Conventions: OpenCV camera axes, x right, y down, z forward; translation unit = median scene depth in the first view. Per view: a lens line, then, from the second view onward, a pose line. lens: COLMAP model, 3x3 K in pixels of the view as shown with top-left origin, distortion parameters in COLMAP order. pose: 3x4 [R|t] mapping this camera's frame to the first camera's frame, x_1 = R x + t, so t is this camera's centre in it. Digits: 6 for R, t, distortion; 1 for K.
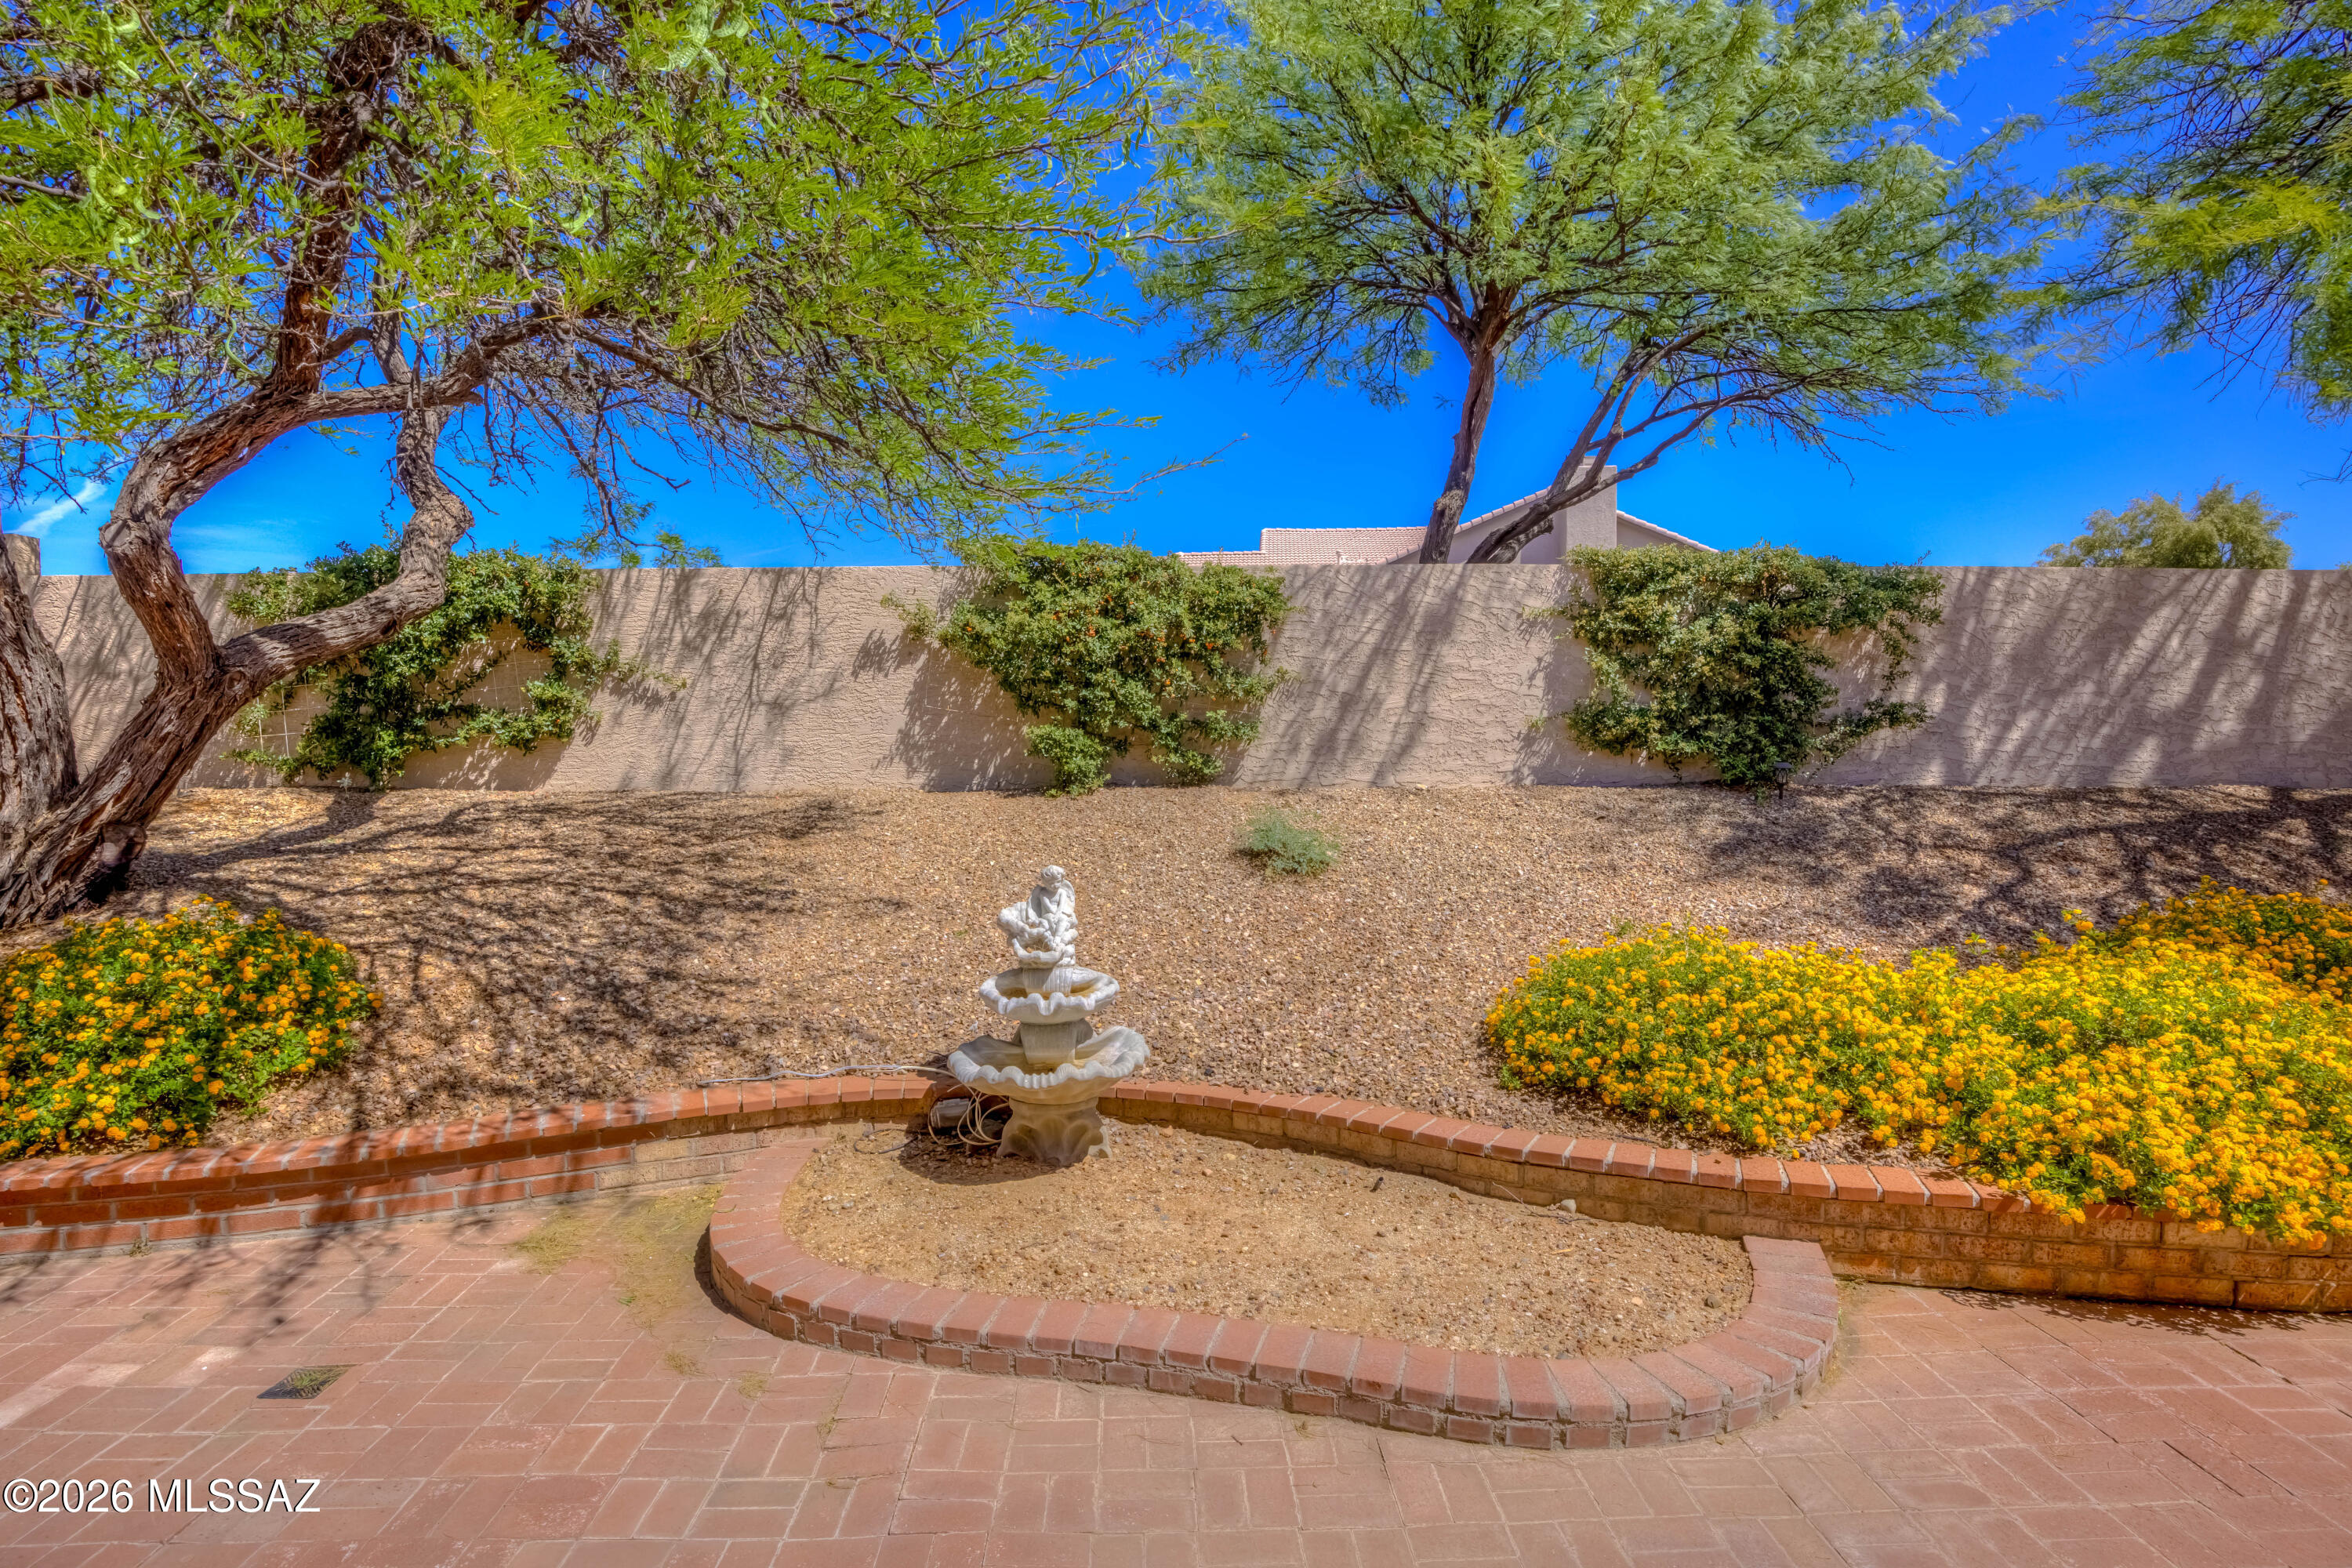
lens RADIAL K [[1233.2, 0, 1181.1], [0, 1233.2, 786.6], [0, 0, 1]] dist [-0.036671, 0.001354]
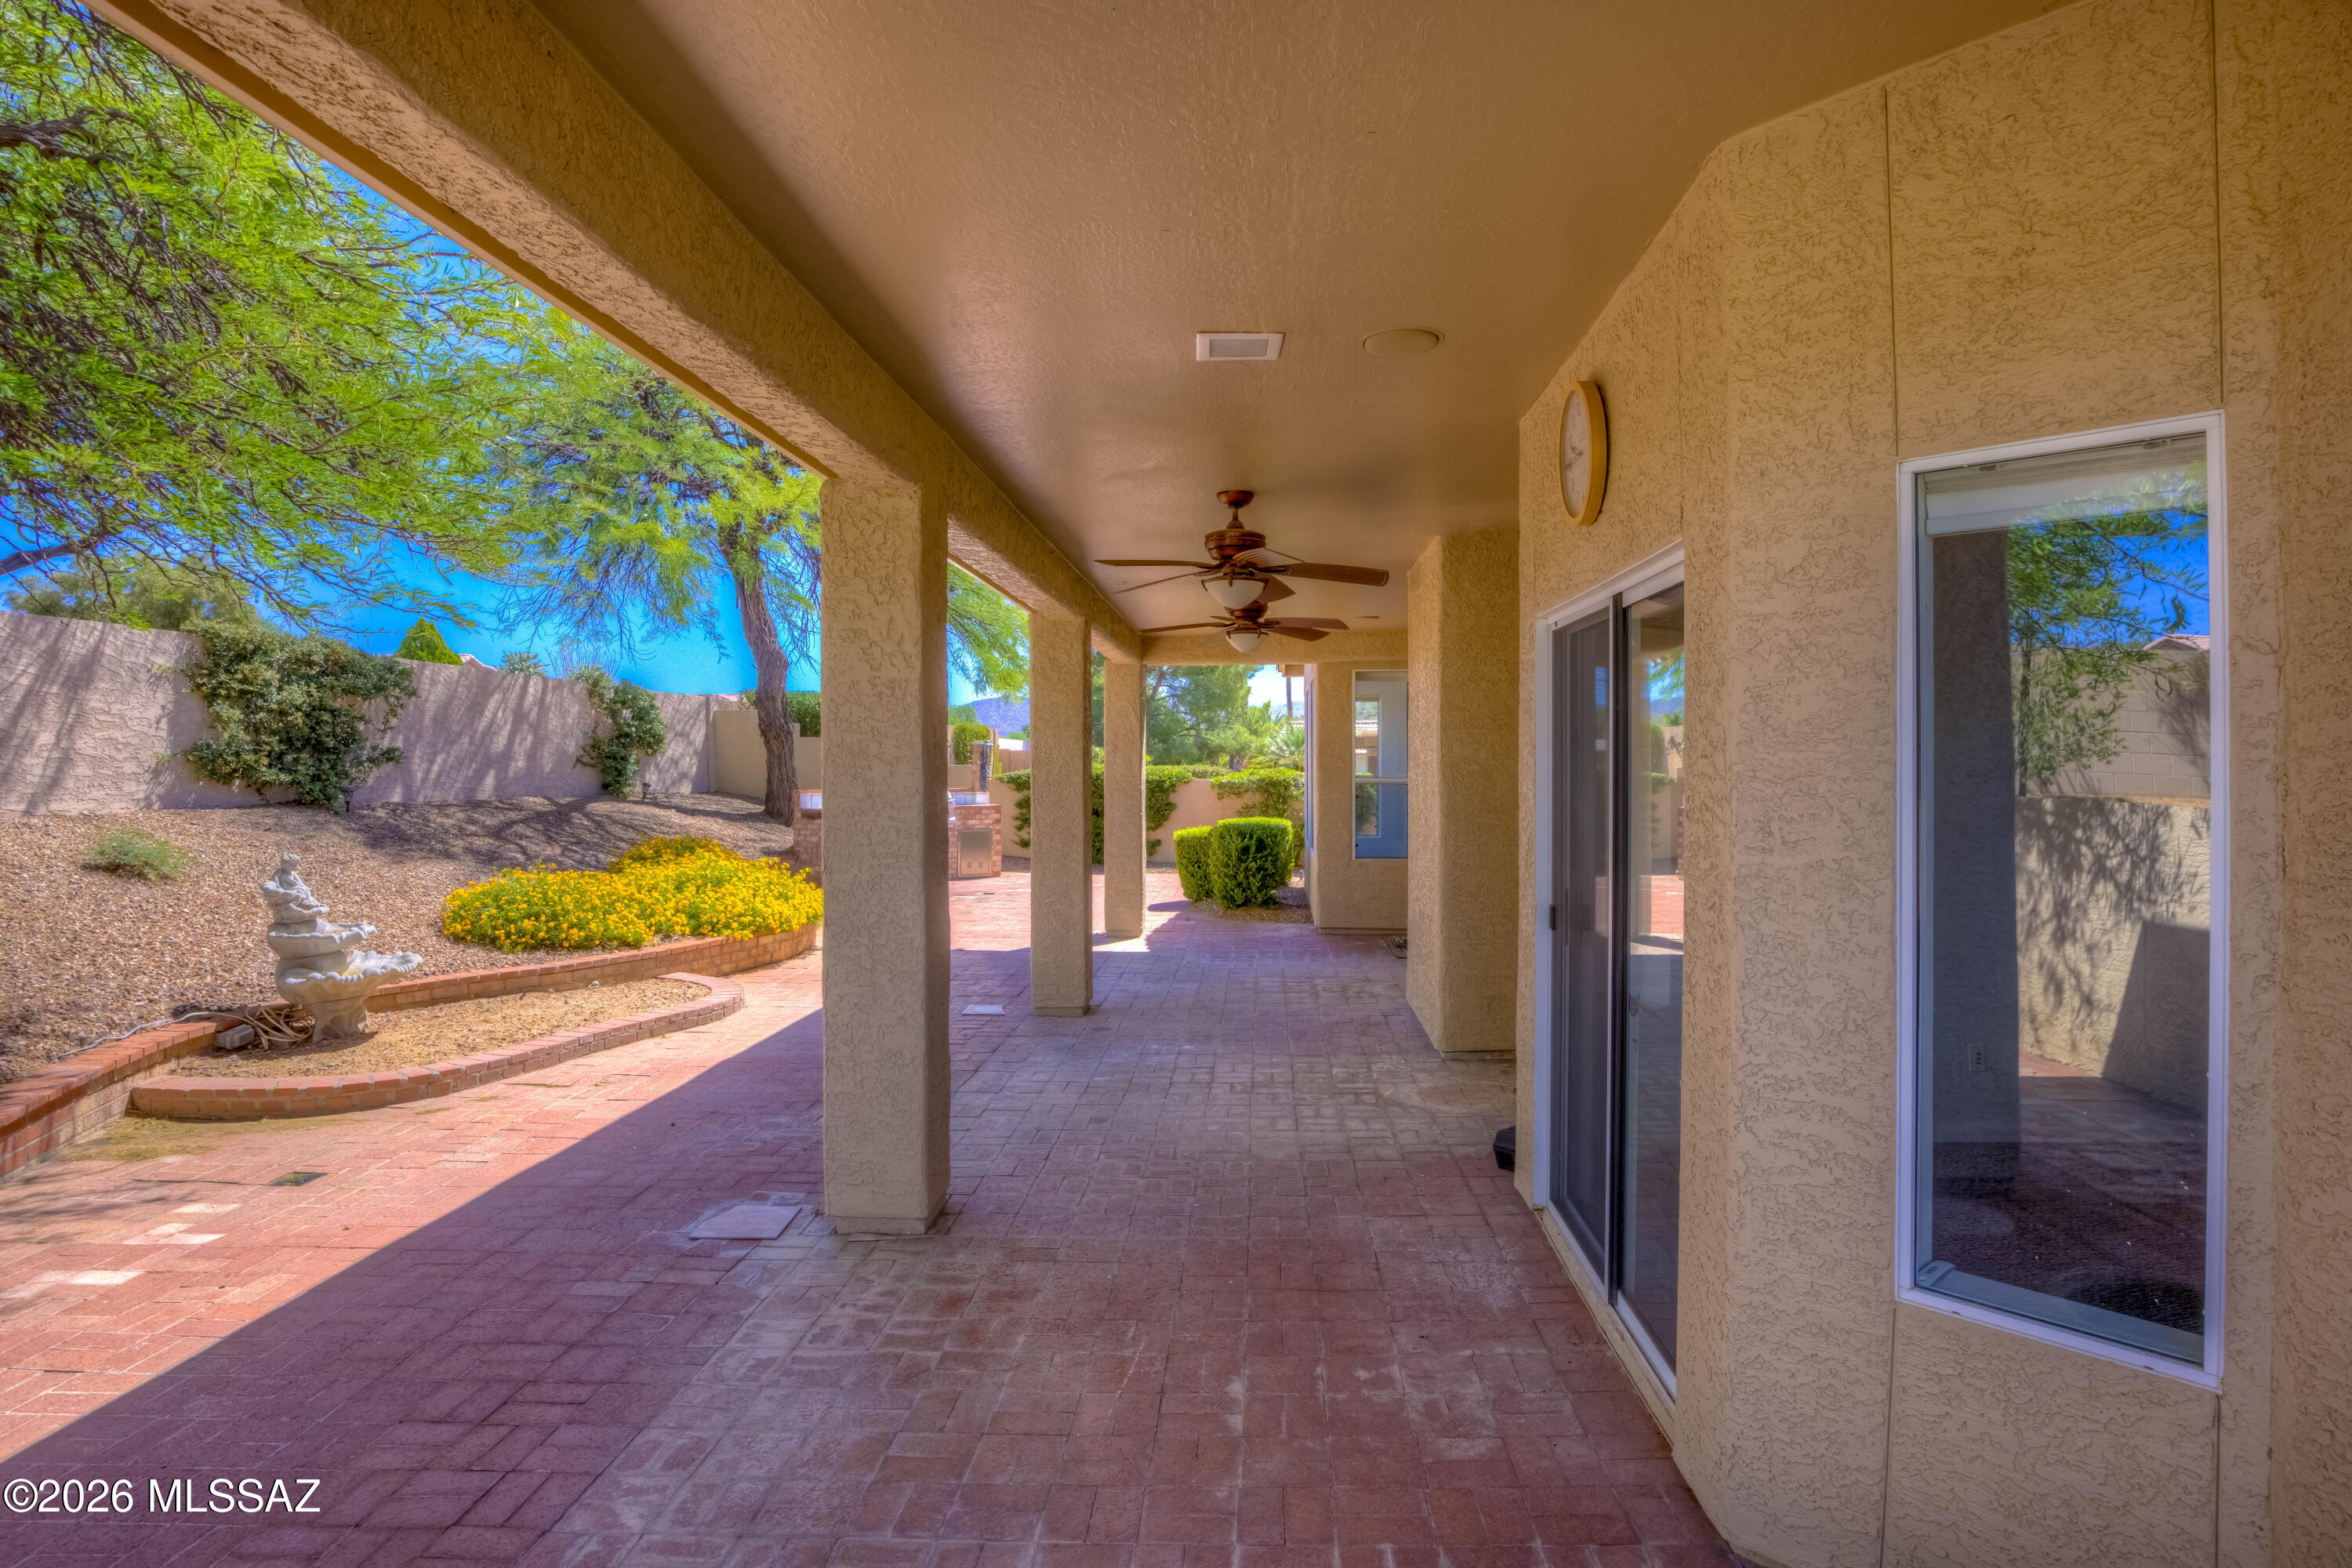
lens RADIAL K [[1233.2, 0, 1177.1], [0, 1233.2, 769.6], [0, 0, 1]] dist [-0.036671, 0.001354]
pose [[0.095952, -0.000821, 0.995386, -0.810881], [0.039847, 0.999201, -0.003017, 0.003243], [-0.994588, 0.039953, 0.095908, -0.123174]]
